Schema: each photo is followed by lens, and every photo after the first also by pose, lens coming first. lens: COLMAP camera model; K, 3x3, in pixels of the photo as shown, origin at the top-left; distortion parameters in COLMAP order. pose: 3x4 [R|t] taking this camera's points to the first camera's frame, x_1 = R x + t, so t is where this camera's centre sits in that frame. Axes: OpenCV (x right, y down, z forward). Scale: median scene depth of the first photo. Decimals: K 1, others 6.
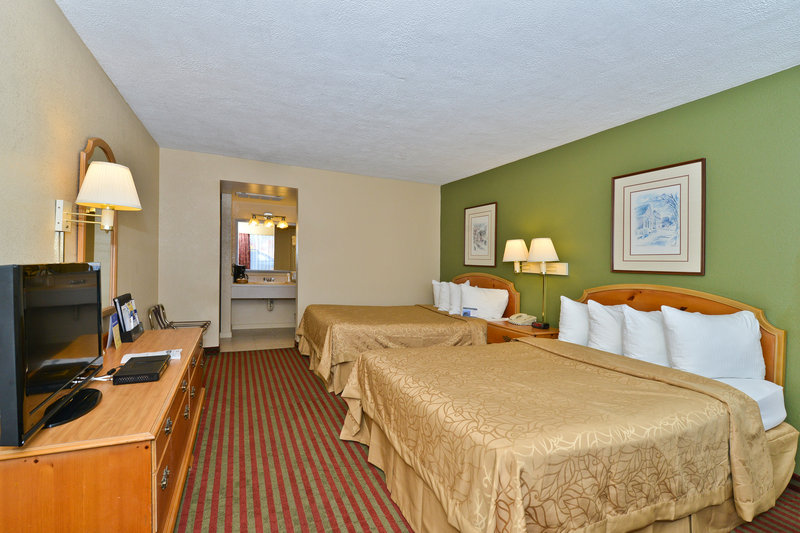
lens RADIAL K [[355.4, 0, 402.0], [0, 355.4, 263.1], [0, 0, 1]] dist [-0.004838, -0.000964]
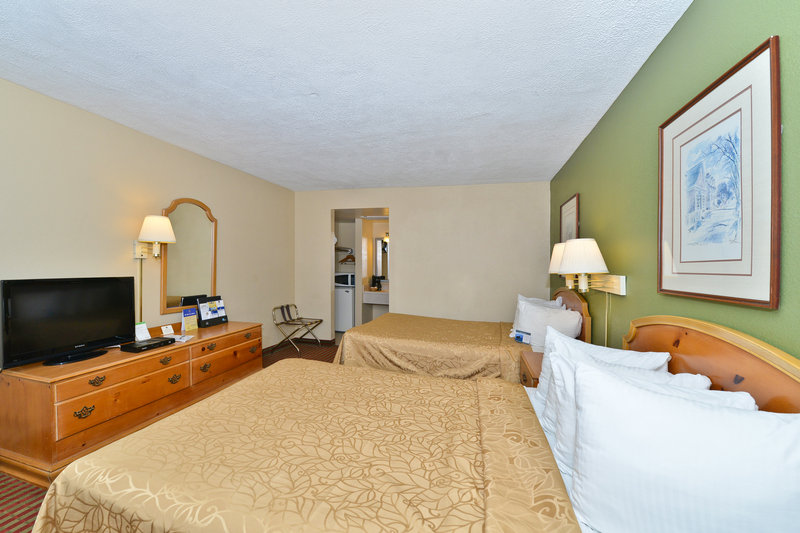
lens RADIAL K [[335.4, 0, 400.3], [0, 335.4, 263.0], [0, 0, 1]] dist [-0.008480, -0.000555]
pose [[0.767807, -0.020434, -0.640355, 0.711004], [0.002413, 0.999576, -0.029004, -0.008855], [0.640677, 0.020724, 0.767531, 0.377427]]
